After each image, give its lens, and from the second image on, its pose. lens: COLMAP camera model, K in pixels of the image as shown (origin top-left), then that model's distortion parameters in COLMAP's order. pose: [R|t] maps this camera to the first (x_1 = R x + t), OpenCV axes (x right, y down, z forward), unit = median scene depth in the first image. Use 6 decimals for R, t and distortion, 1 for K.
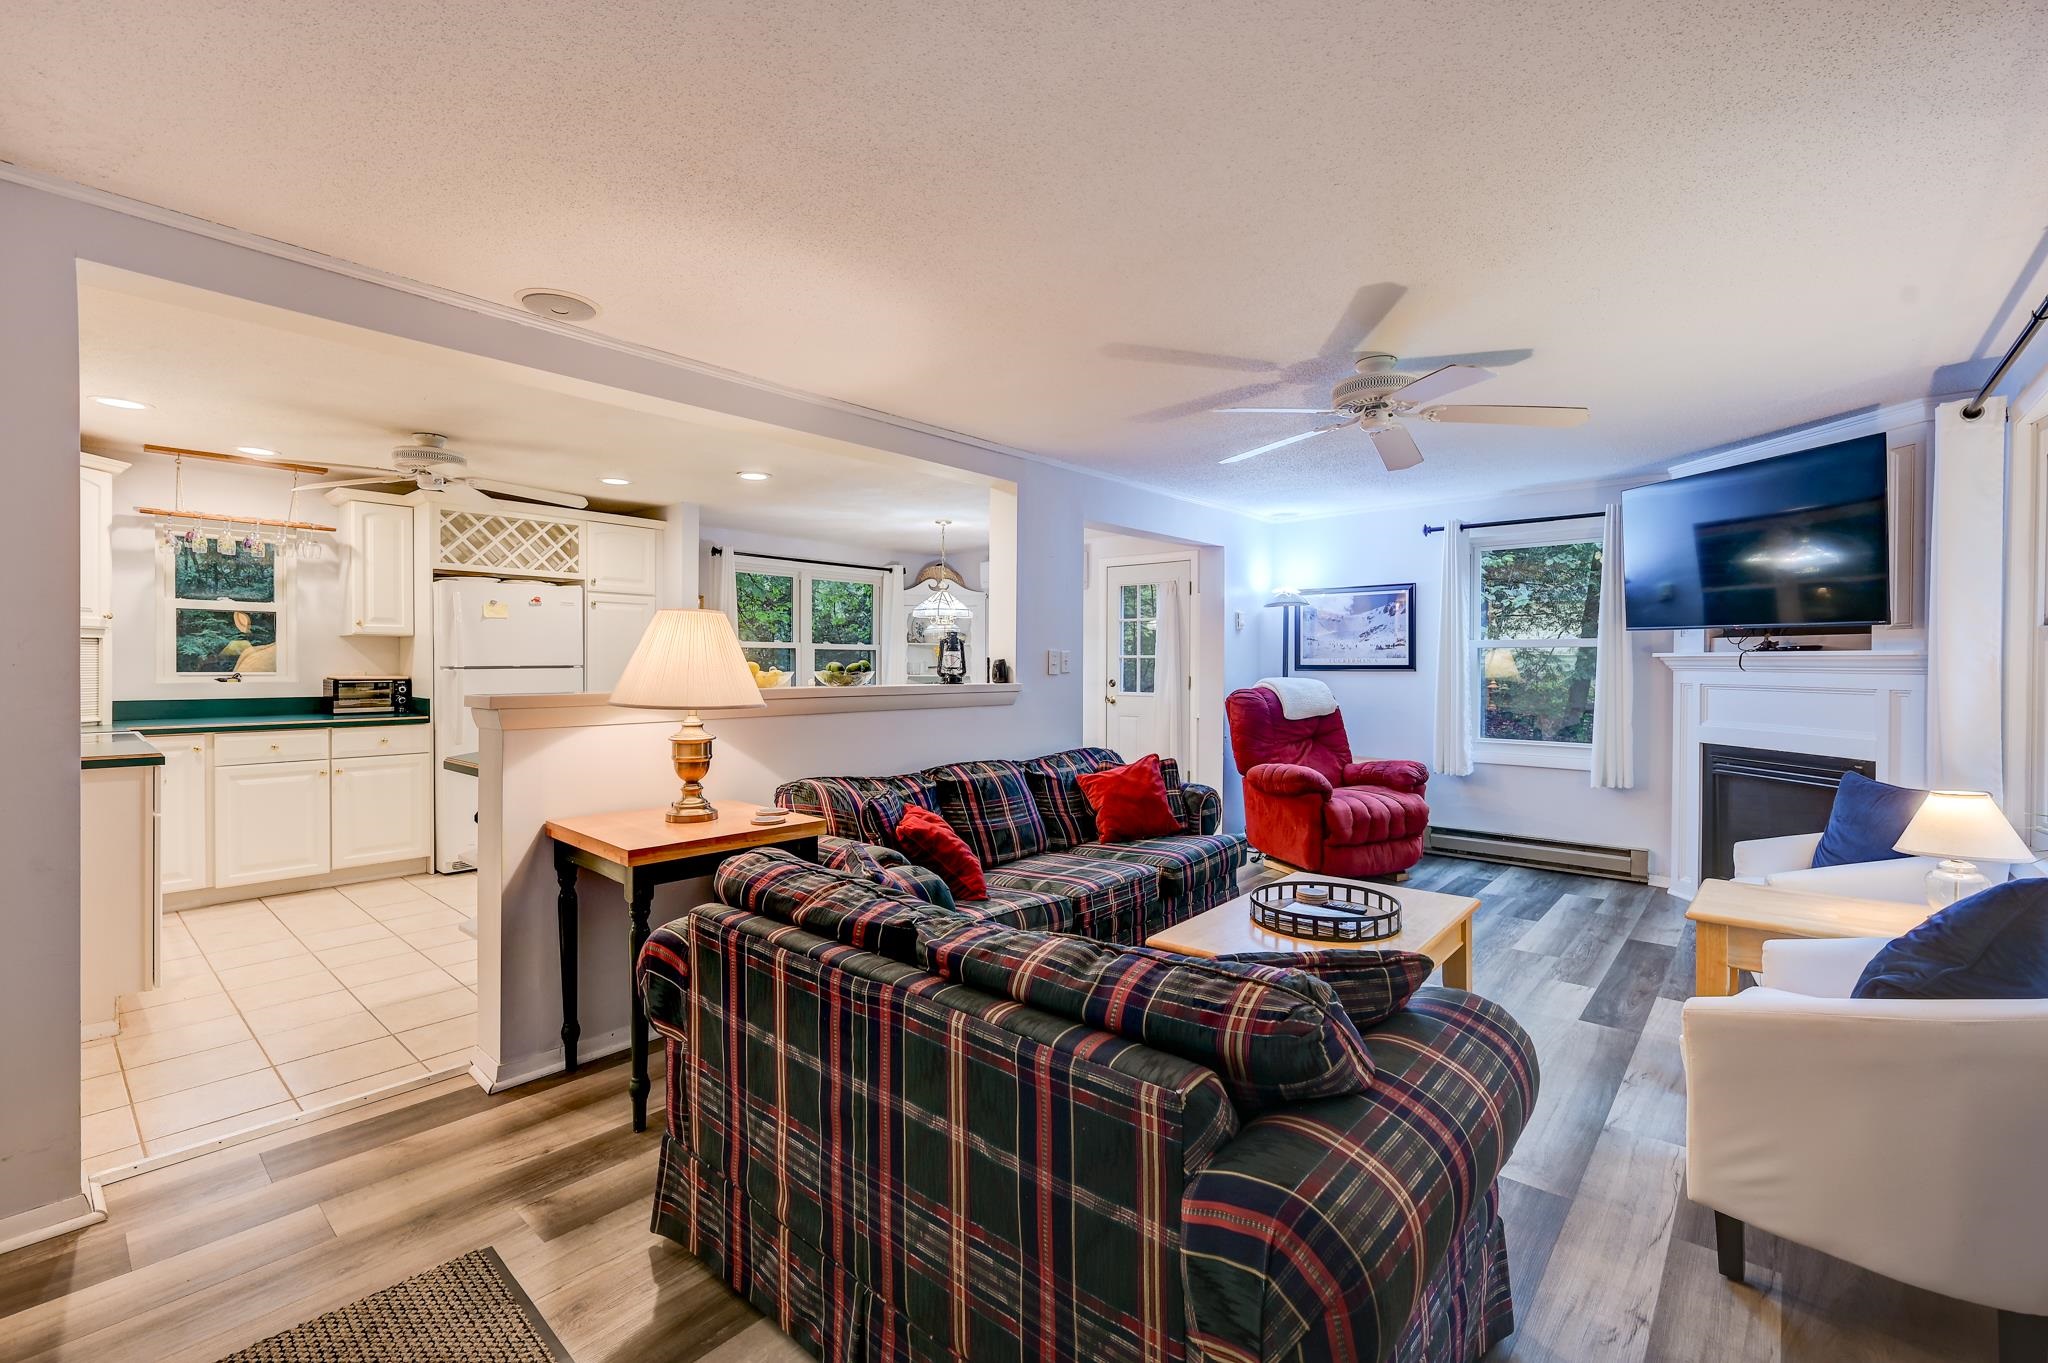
lens RADIAL K [[868.4, 0, 1032.4], [0, 868.4, 667.9], [0, 0, 1]] dist [-0.000462, 0.000048]
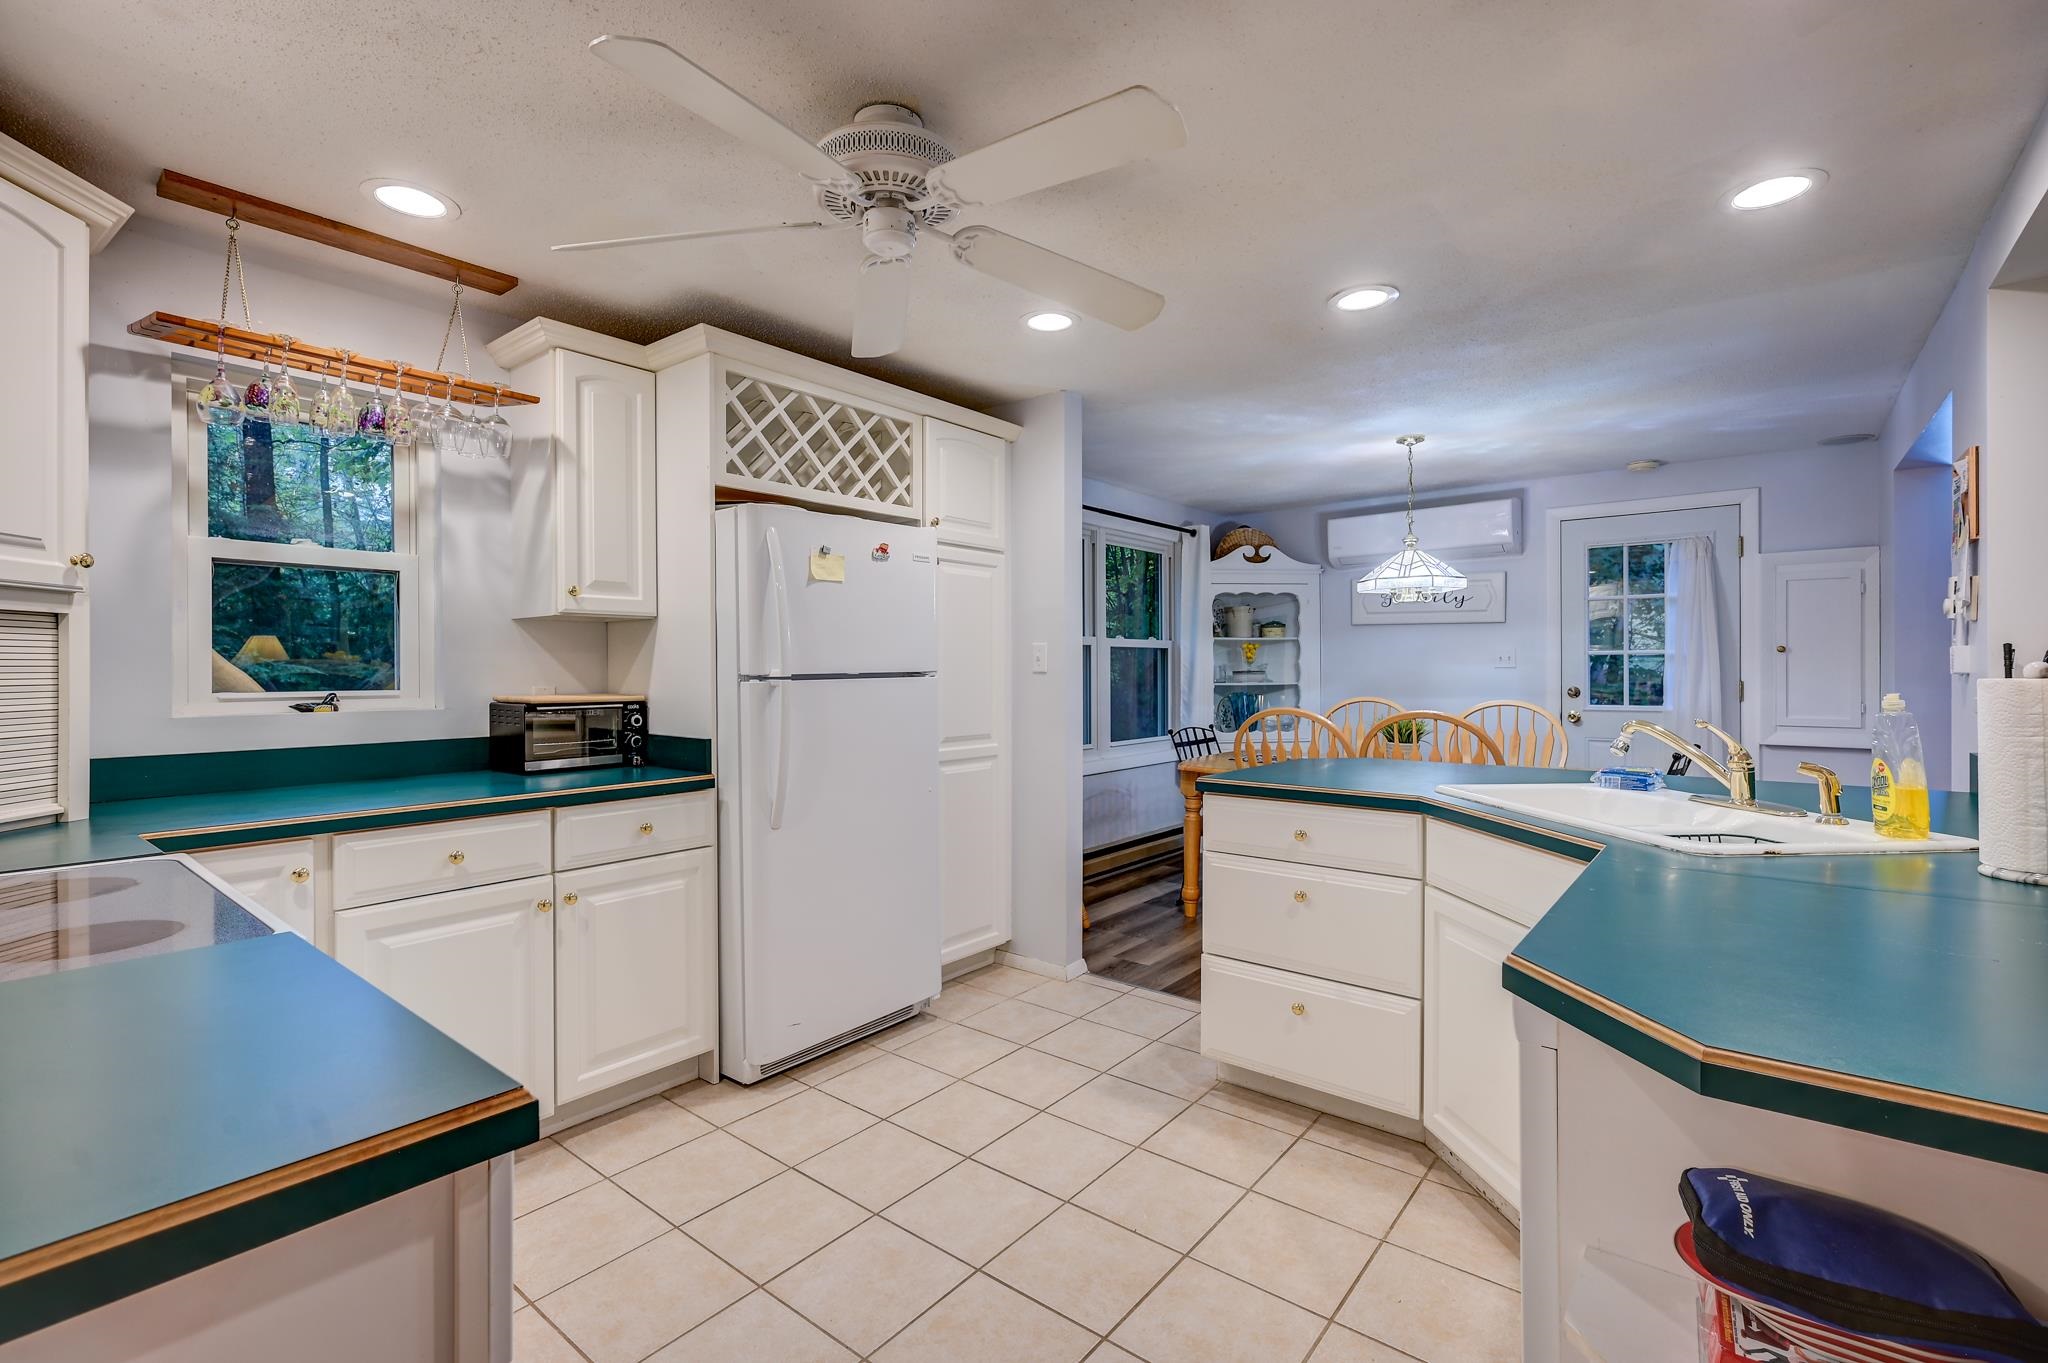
lens RADIAL K [[910.9, 0, 1032.5], [0, 910.9, 671.2], [0, 0, 1]] dist [0.001500, 0.000114]
pose [[0.999406, -0.009381, 0.033156, -0.540845], [0.009507, 0.999948, -0.003654, -0.000686], [-0.033120, 0.003967, 0.999444, 0.474577]]
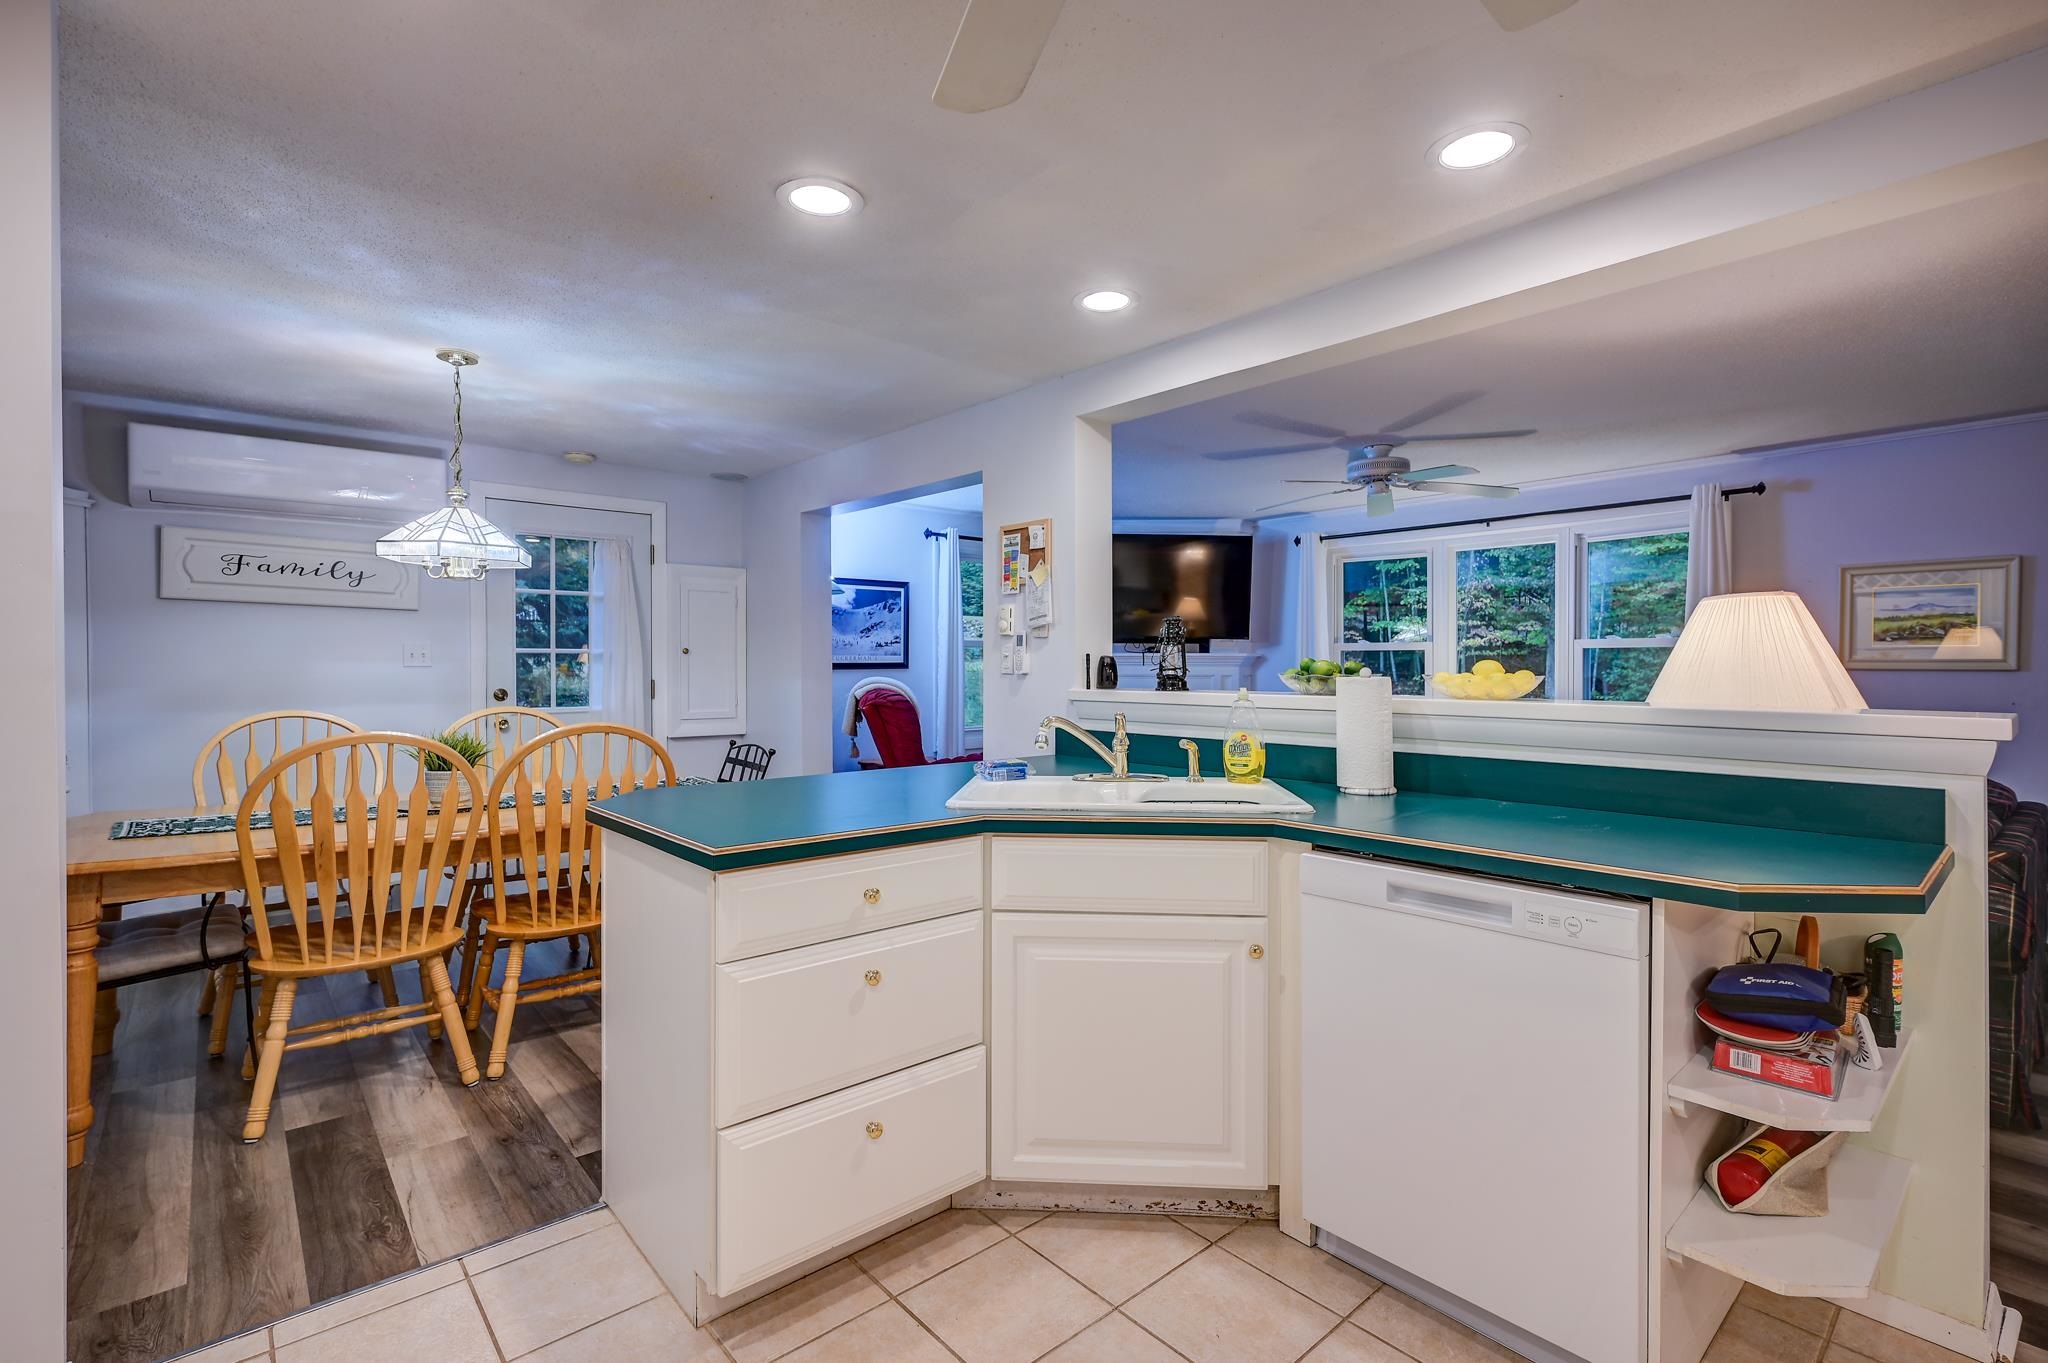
lens RADIAL K [[928.3, 0, 1013.9], [0, 928.3, 671.3], [0, 0, 1]] dist [0.001150, -0.000539]
pose [[0.148616, -0.012466, 0.988816, -0.745252], [0.004995, 0.999917, 0.011856, -0.006852], [-0.988882, 0.003177, 0.148666, 0.861367]]
